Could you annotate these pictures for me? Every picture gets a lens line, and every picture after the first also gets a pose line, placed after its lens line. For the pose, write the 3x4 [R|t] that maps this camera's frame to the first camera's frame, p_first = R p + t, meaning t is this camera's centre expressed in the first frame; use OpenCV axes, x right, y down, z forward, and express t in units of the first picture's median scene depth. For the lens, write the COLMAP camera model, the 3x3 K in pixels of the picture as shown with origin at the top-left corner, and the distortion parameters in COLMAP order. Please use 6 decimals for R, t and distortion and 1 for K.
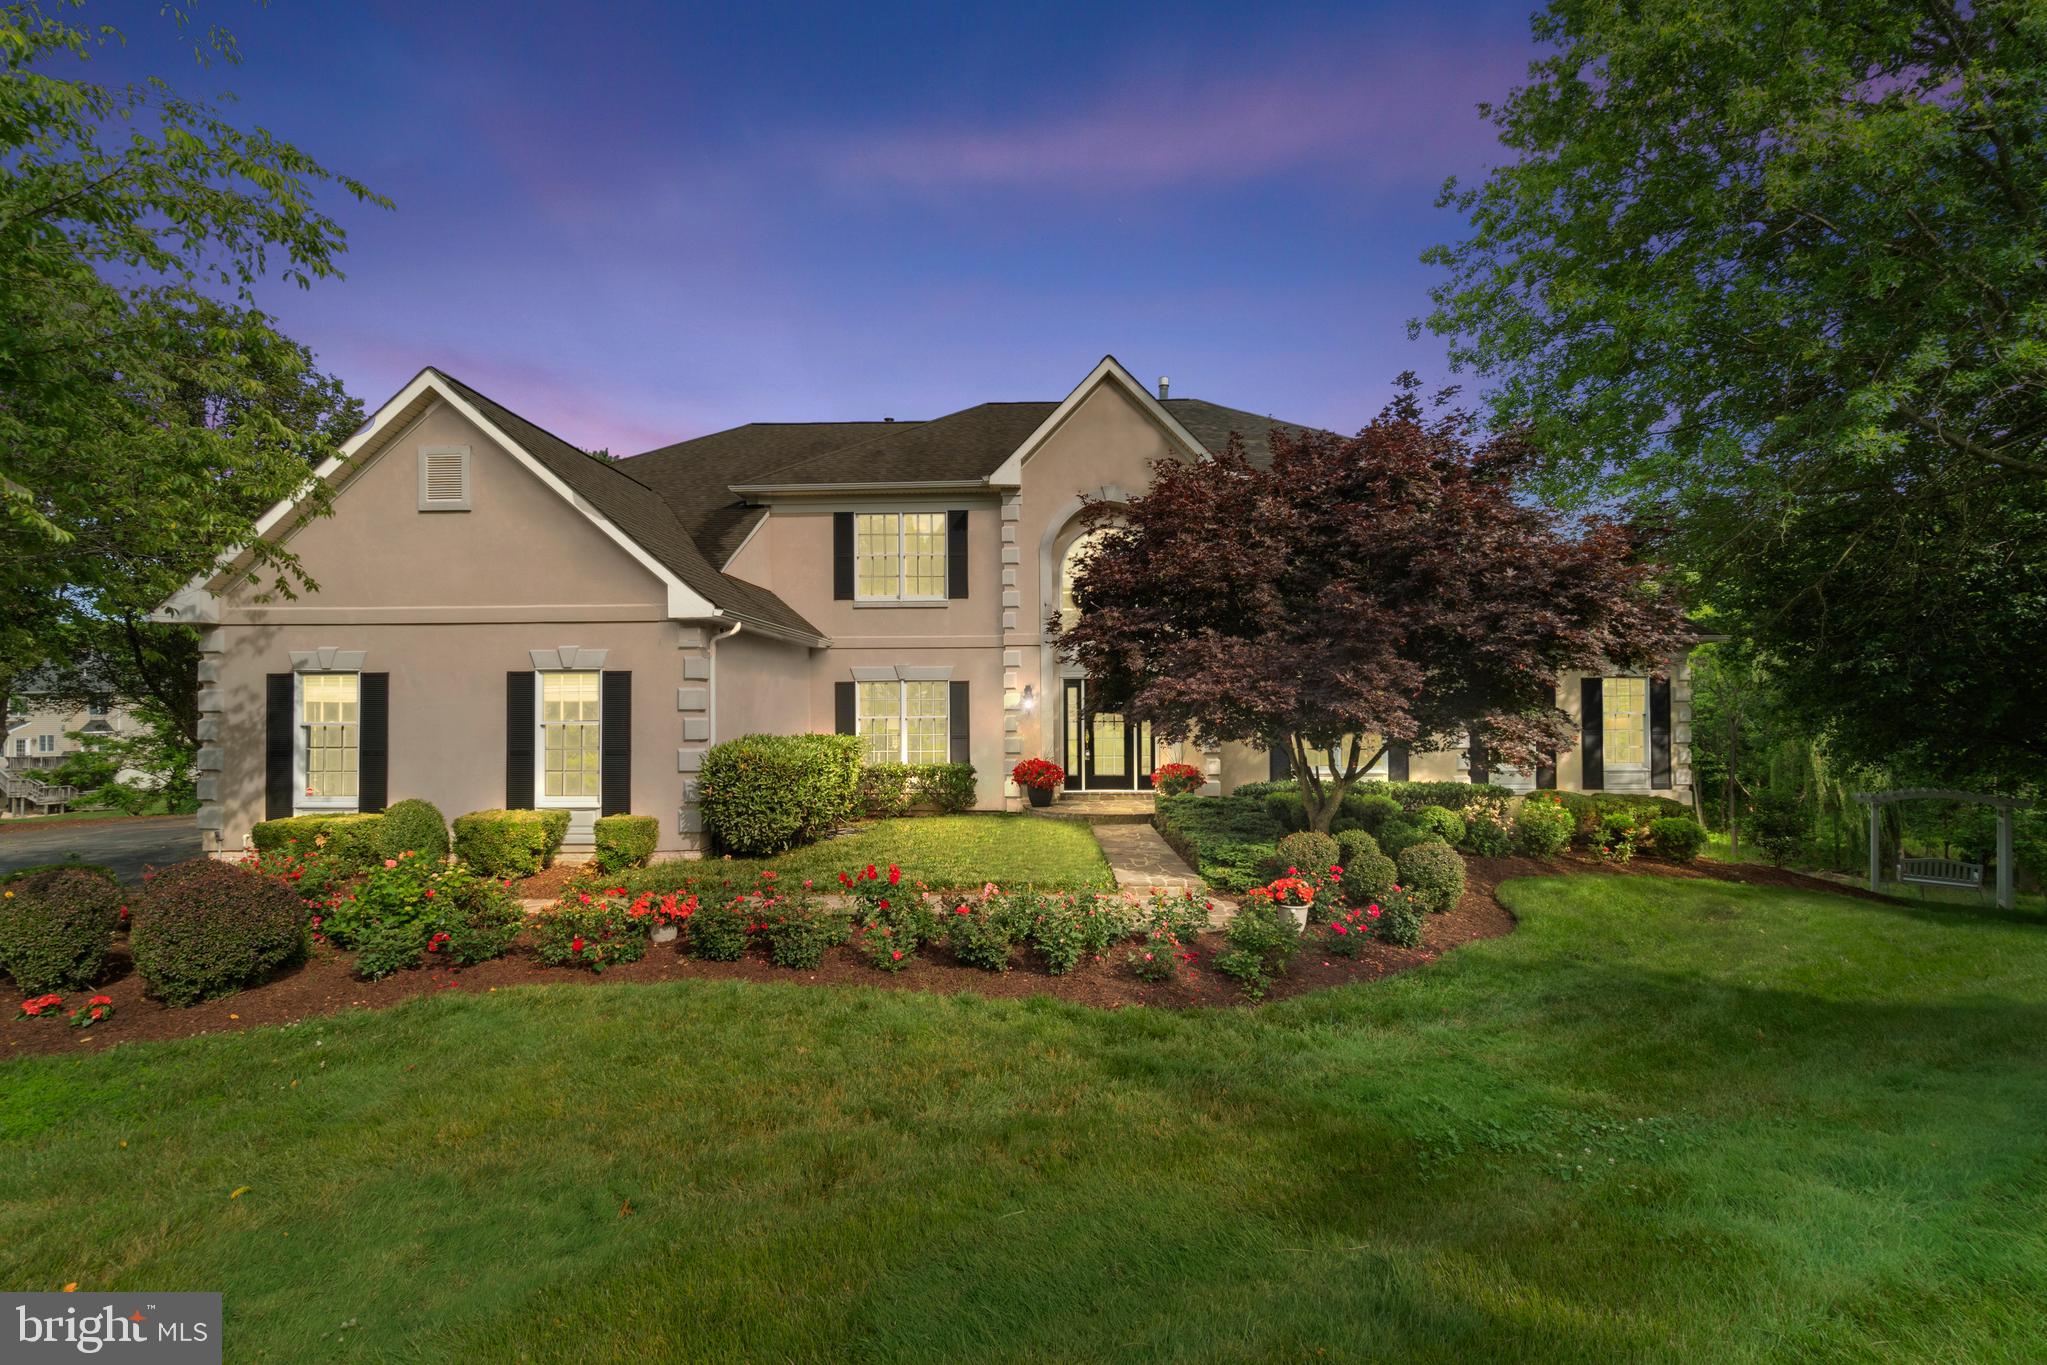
lens RADIAL K [[885.6, 0, 1023.5], [0, 885.6, 682.5], [0, 0, 1]] dist [-0.000168, -0.000077]
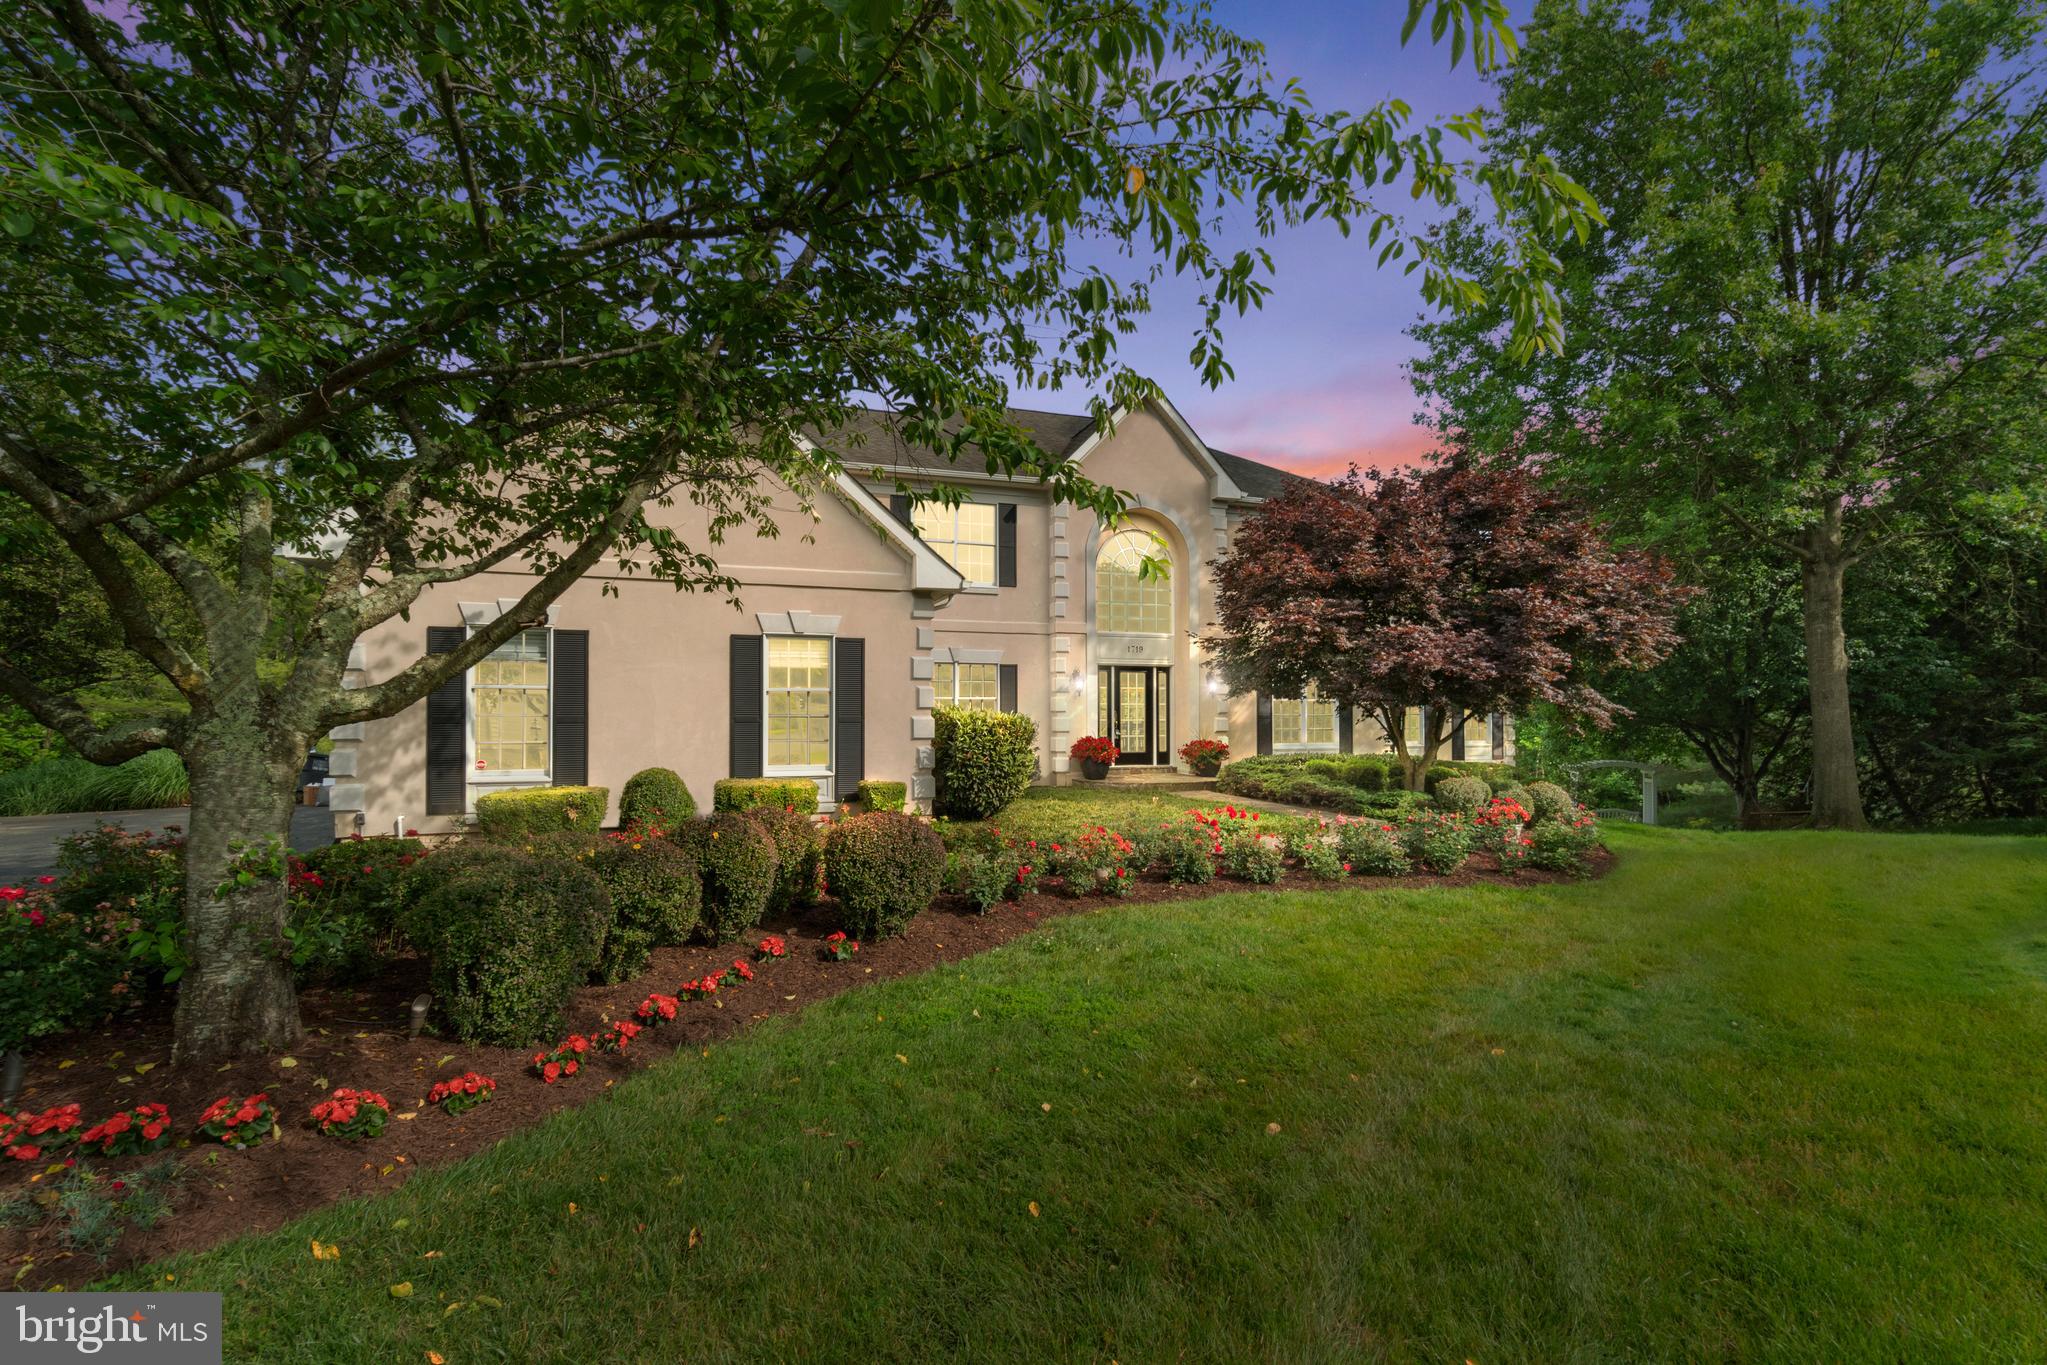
lens RADIAL K [[885.6, 0, 1023.5], [0, 885.6, 682.5], [0, 0, 1]] dist [-0.000168, -0.000077]
pose [[0.936321, 0.018265, 0.350671, -0.617918], [-0.015680, 0.999825, -0.010208, 0.043958], [-0.350796, 0.004059, 0.936443, 0.001200]]
